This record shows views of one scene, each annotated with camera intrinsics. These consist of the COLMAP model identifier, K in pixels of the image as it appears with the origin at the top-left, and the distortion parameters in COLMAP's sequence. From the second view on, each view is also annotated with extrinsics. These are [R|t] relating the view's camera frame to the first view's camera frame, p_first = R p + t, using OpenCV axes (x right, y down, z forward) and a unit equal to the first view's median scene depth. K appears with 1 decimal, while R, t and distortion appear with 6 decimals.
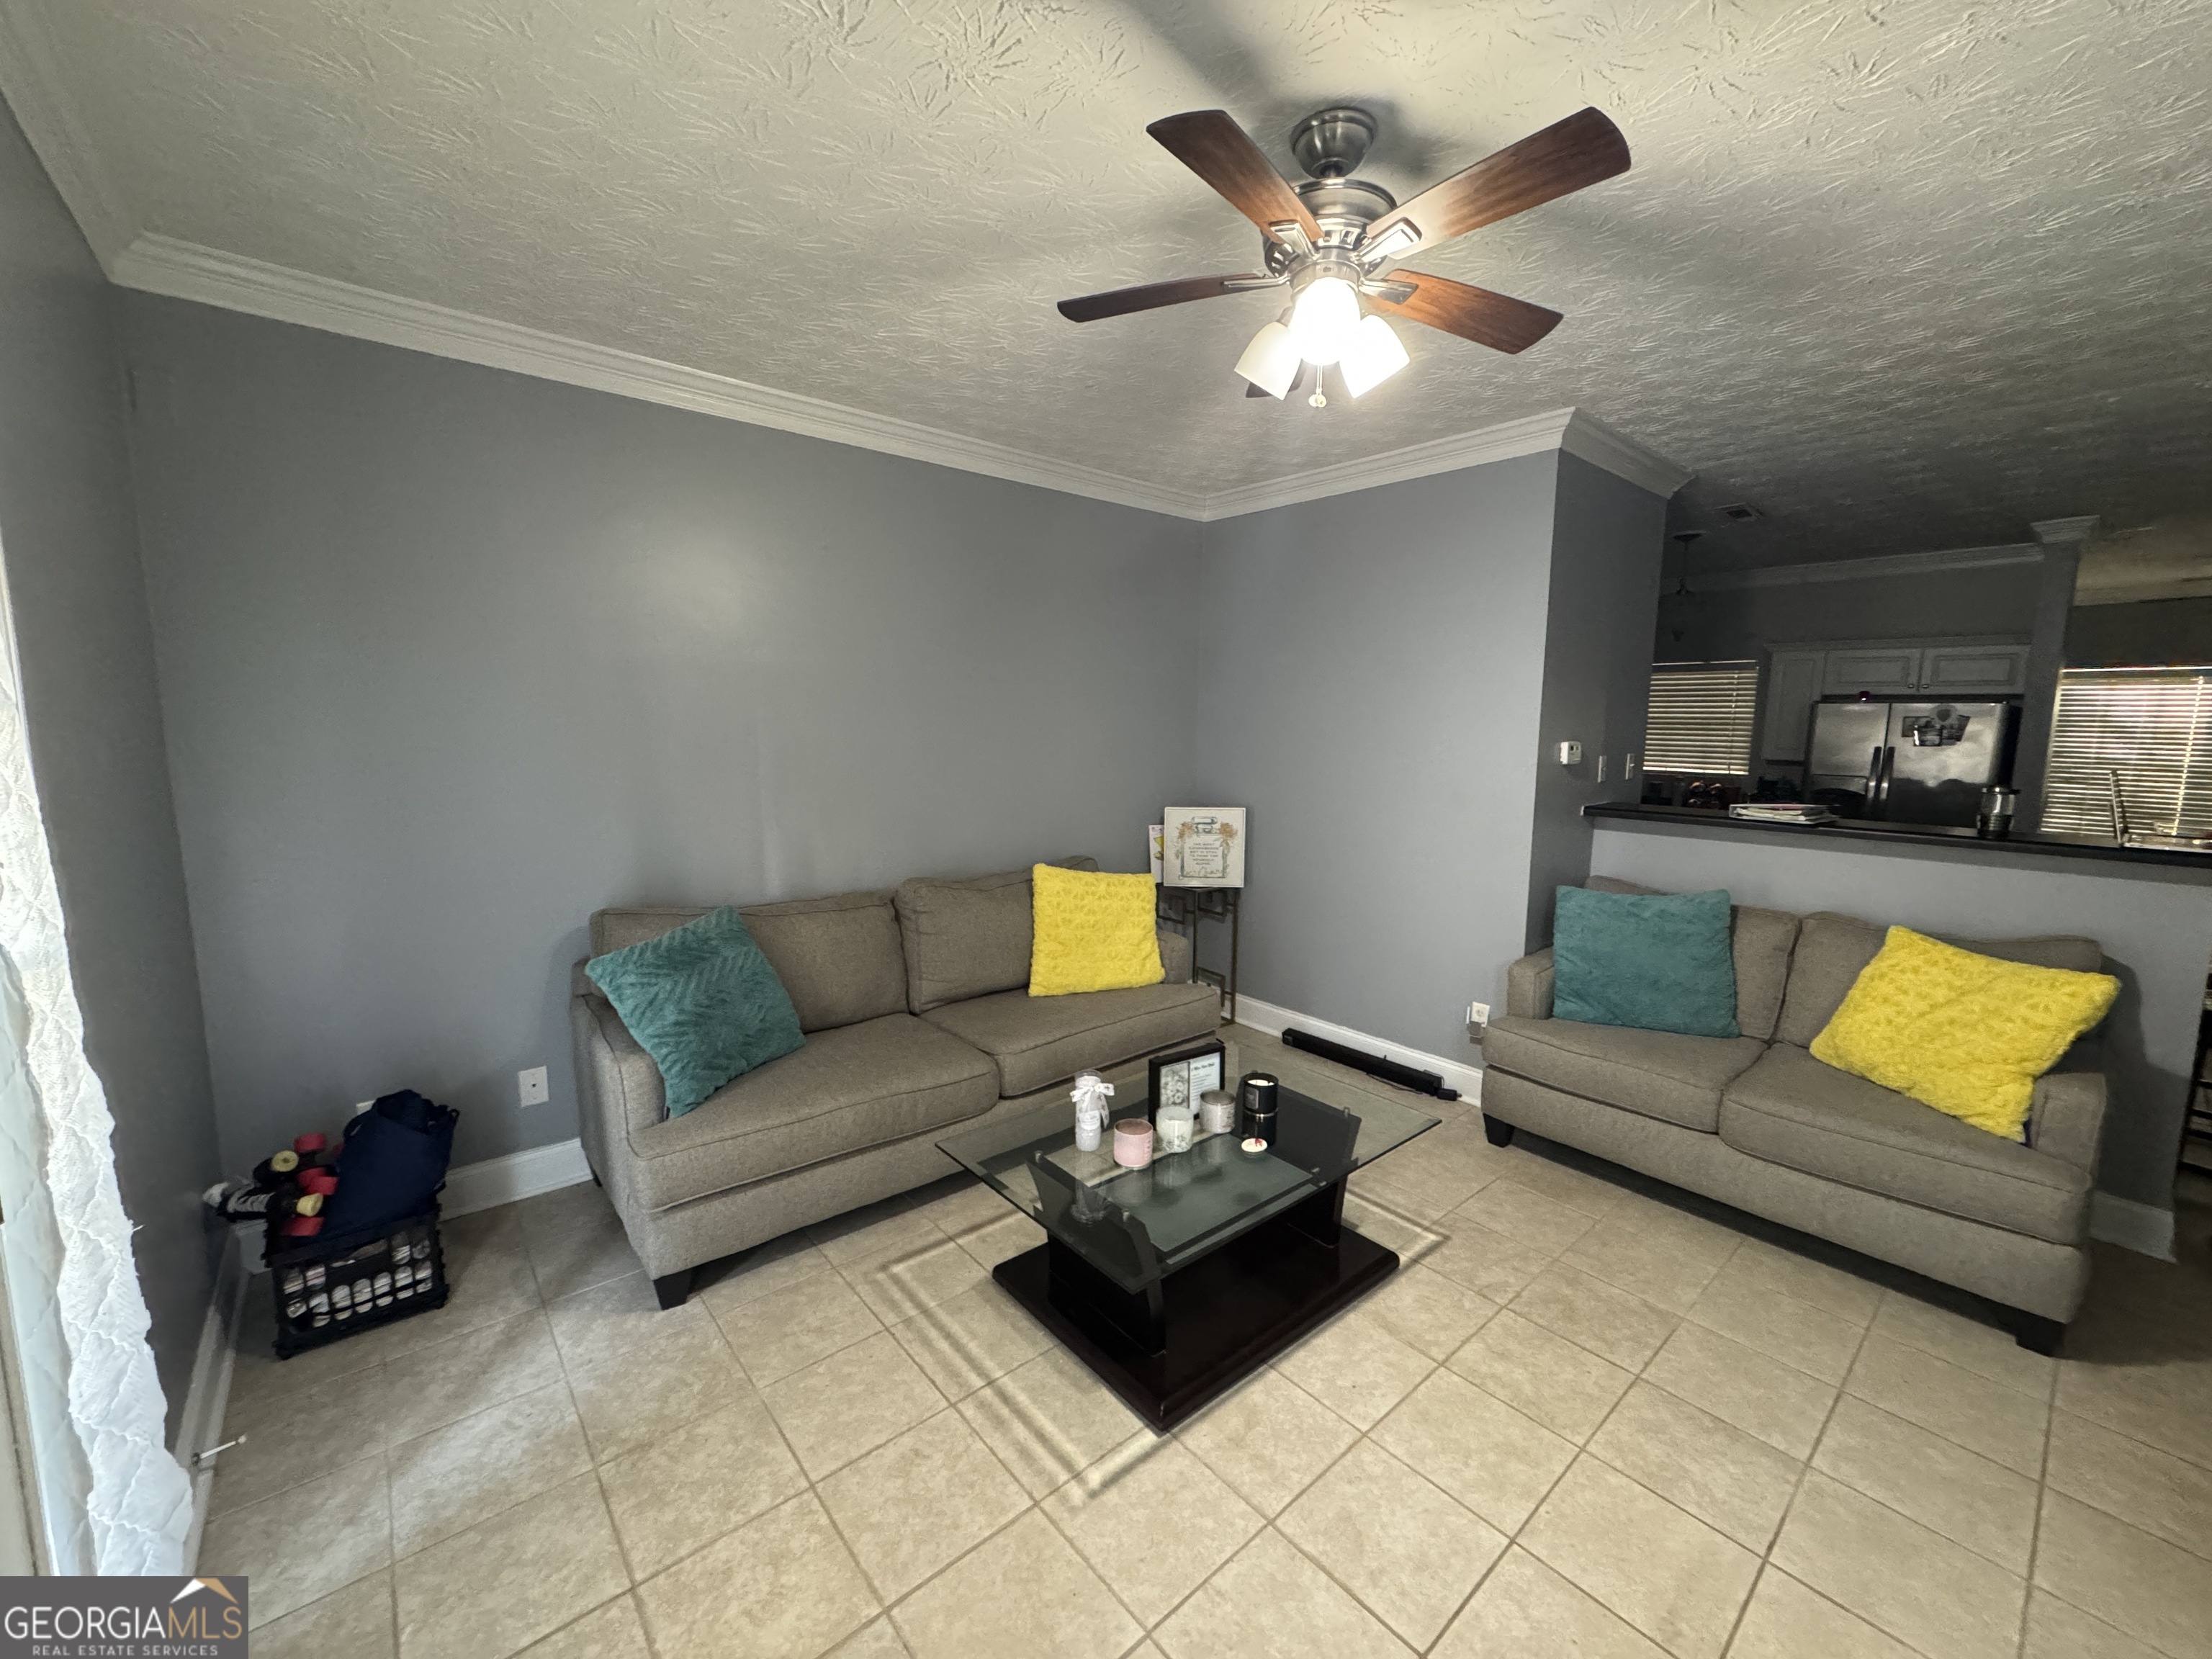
lens RADIAL K [[878.7, 0, 1104.2], [0, 878.7, 824.7], [0, 0, 1]] dist [-0.000094, -0.001485]
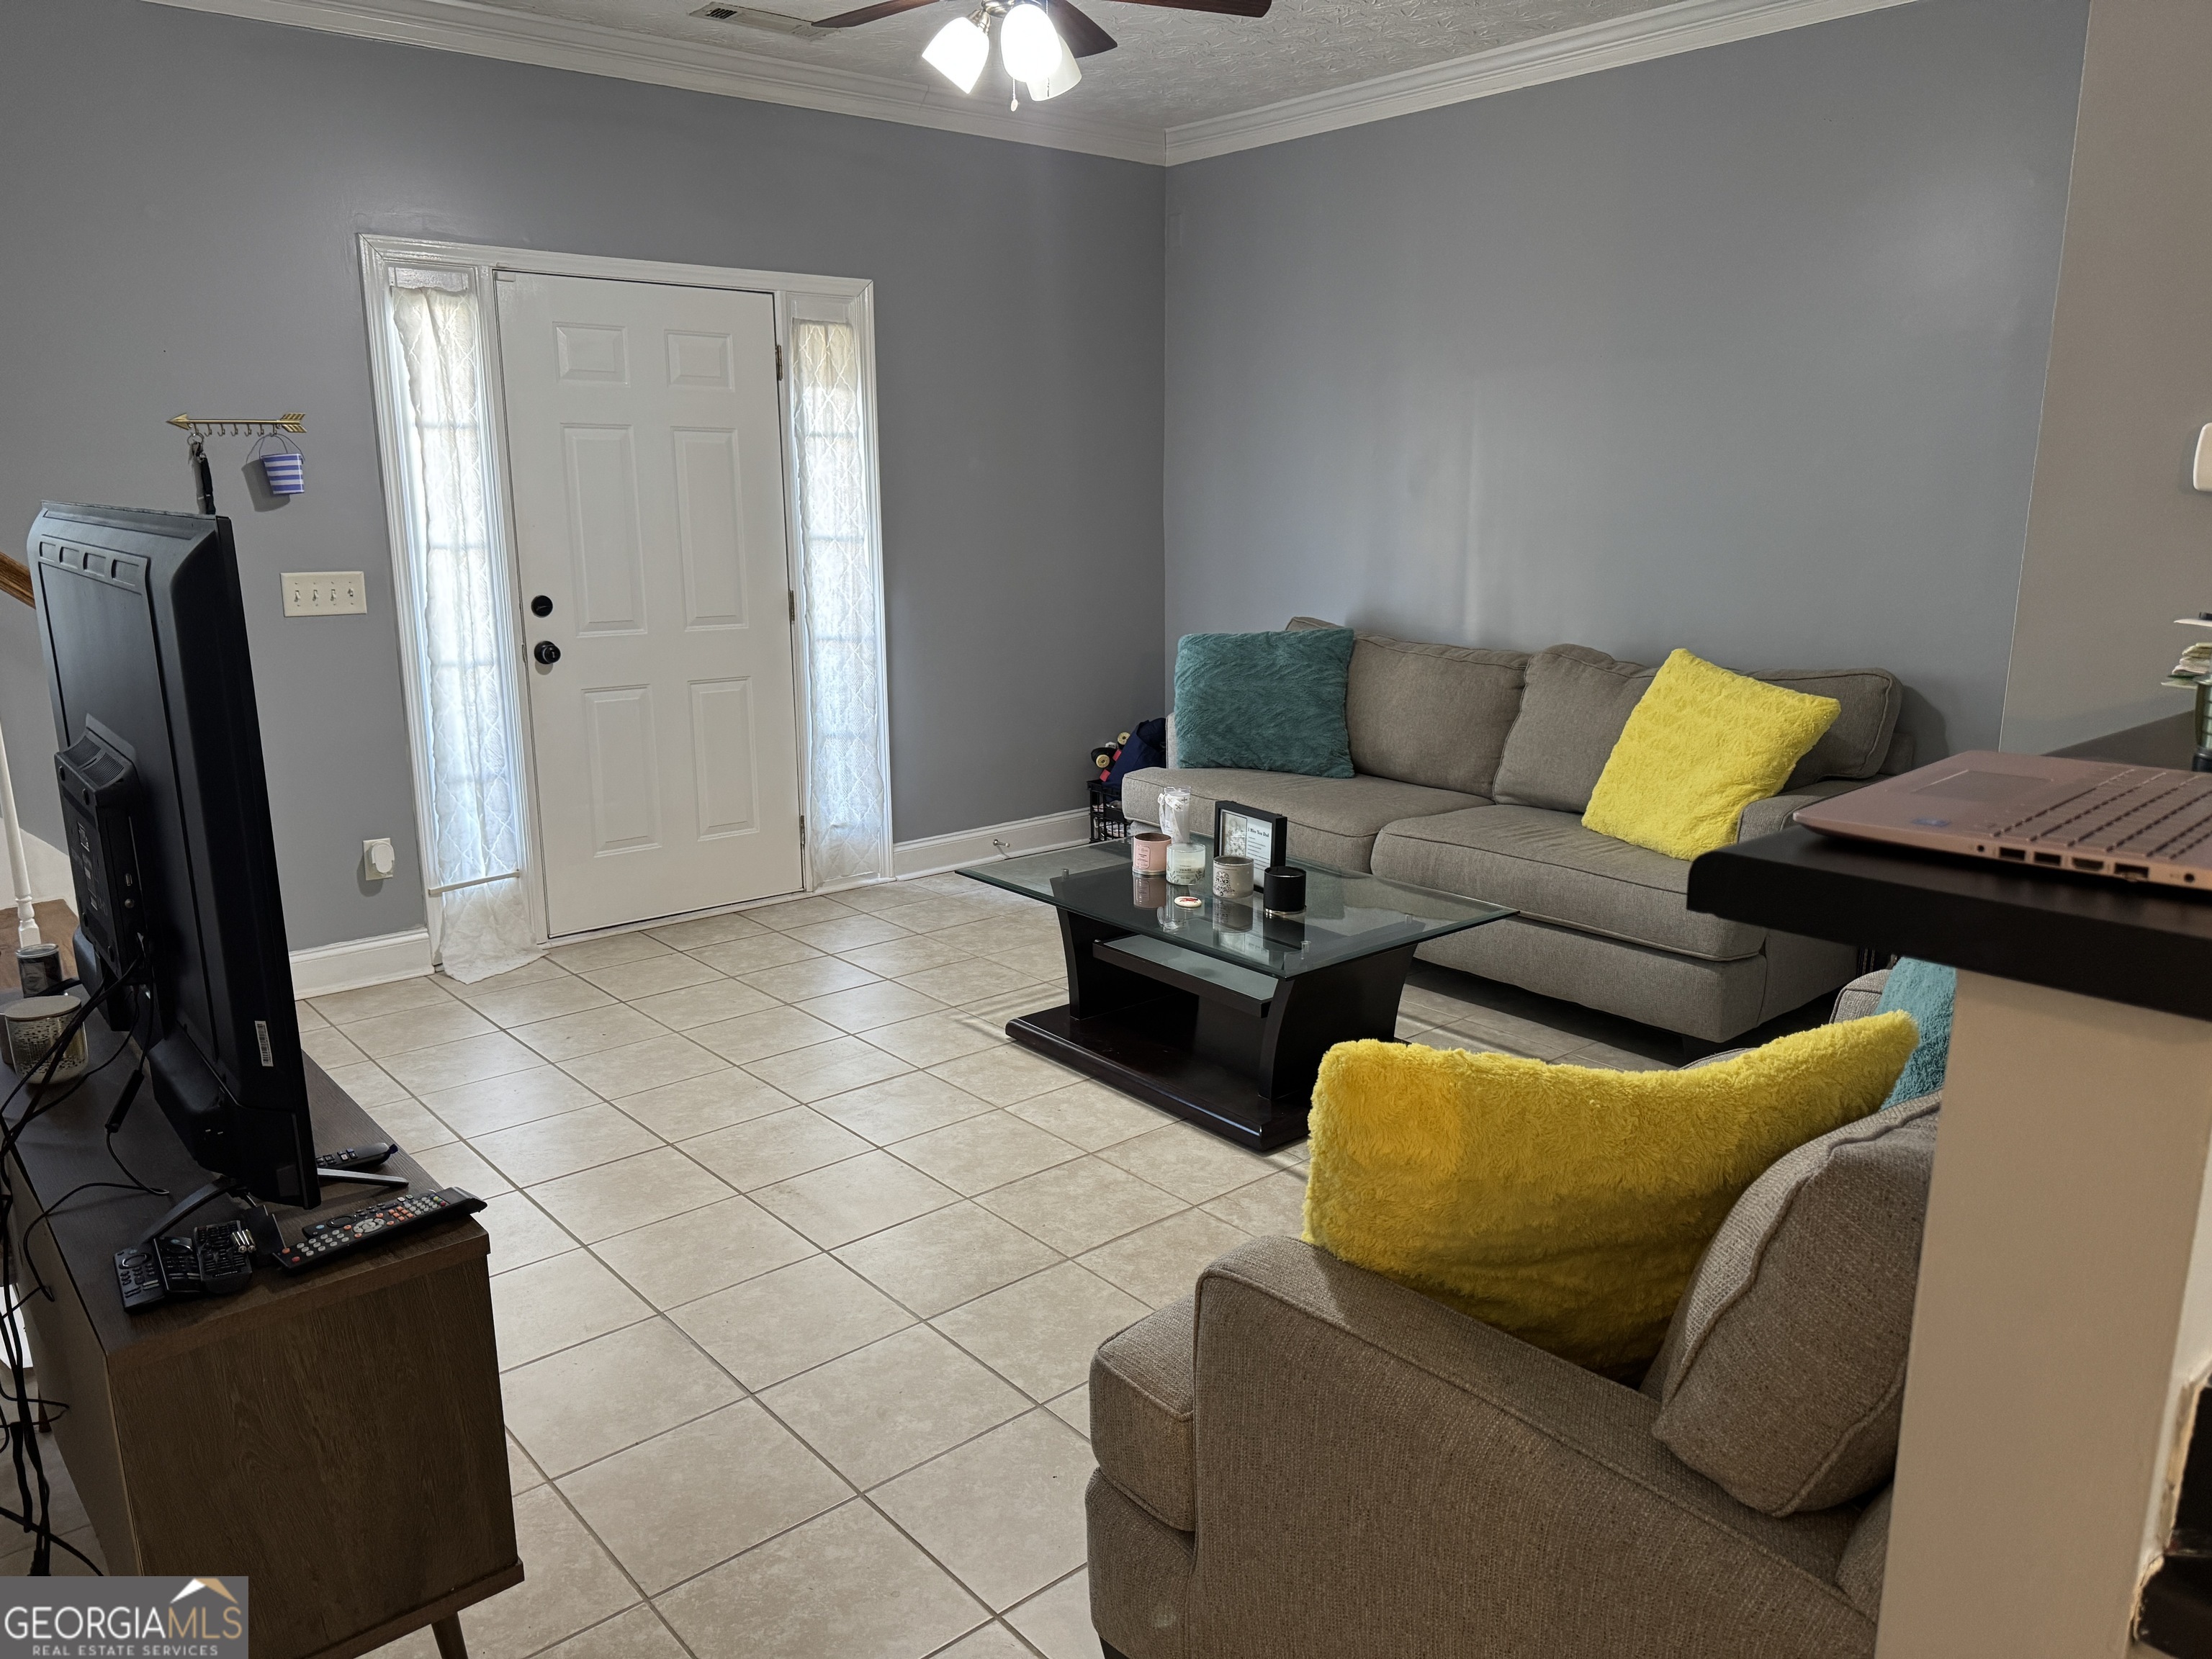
lens RADIAL K [[1523.2, 0, 1112.4], [0, 1523.2, 829.9], [0, 0, 1]] dist [0.004893, -0.034925]
pose [[0.011473, 0.213025, -0.976979, 1.703890], [-0.131292, 0.968906, 0.209723, -0.022583], [0.991277, 0.125863, 0.039084, 0.867092]]
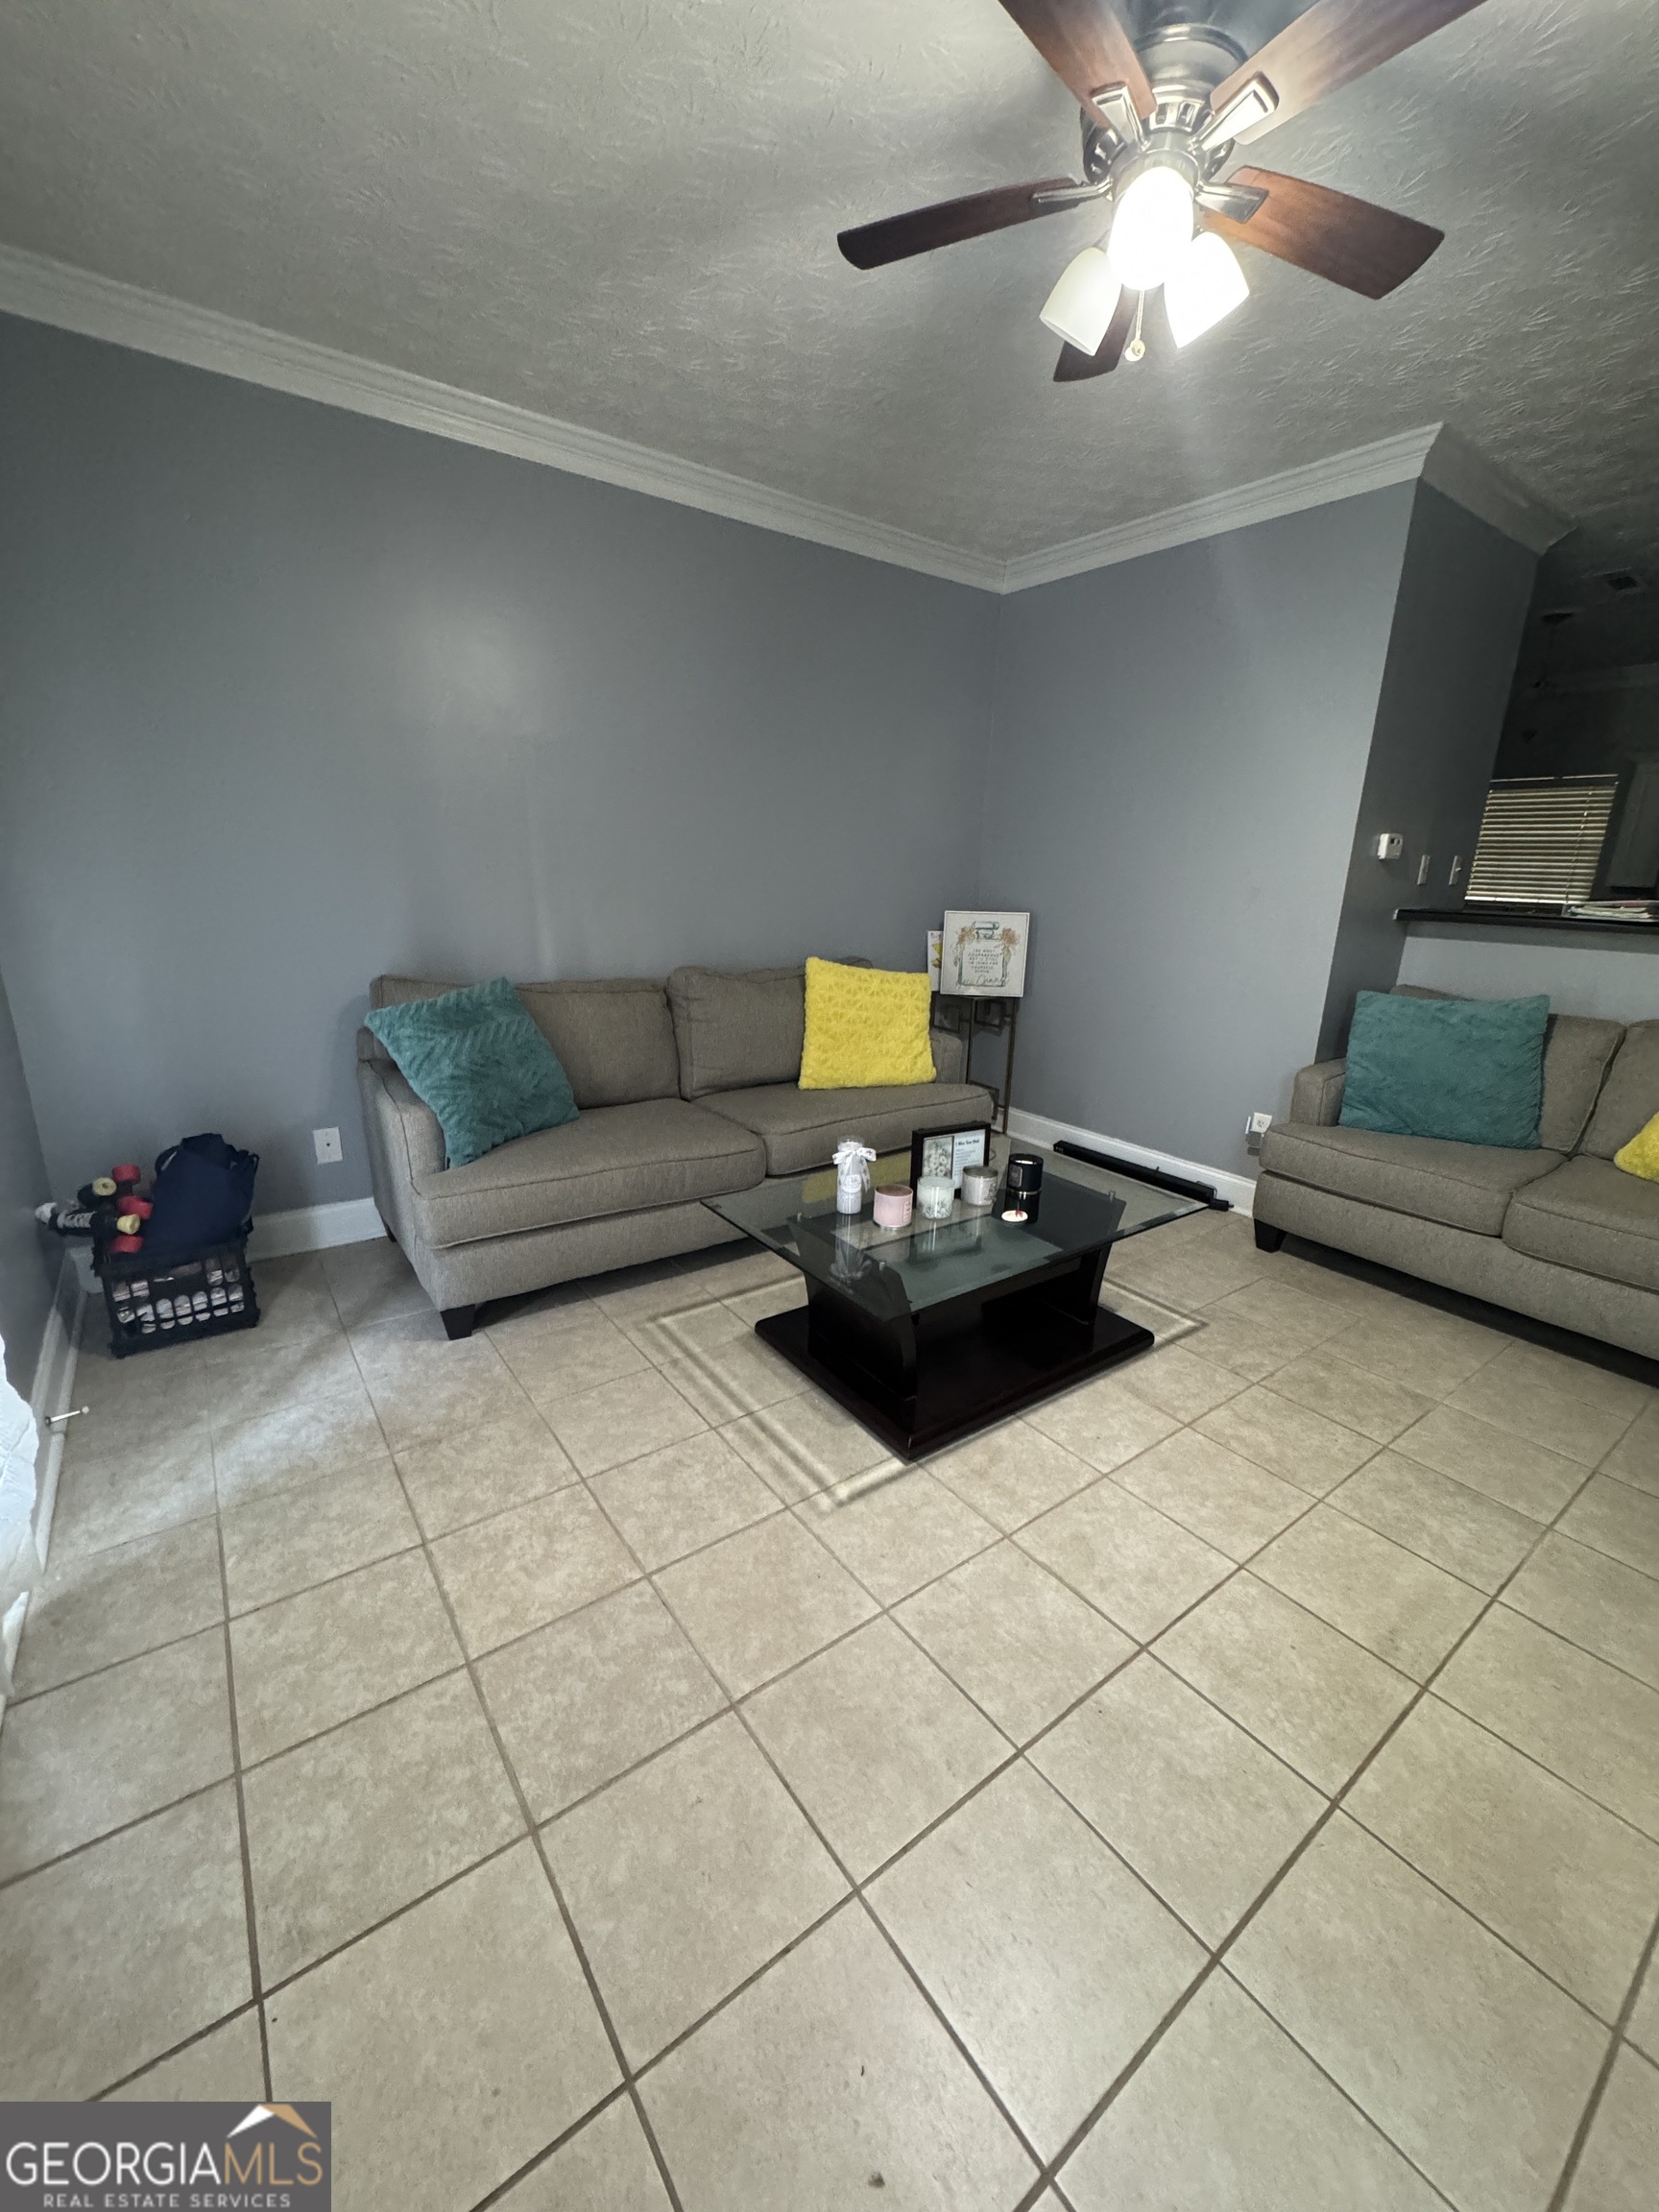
lens RADIAL K [[878.7, 0, 823.5], [0, 878.7, 1110.4], [0, 0, 1]] dist [-0.000094, -0.001485]
pose [[0.997036, 0.036003, -0.067998, 0.017042], [-0.025551, 0.988545, 0.148748, 0.103307], [0.072574, -0.146570, 0.986534, 0.012208]]
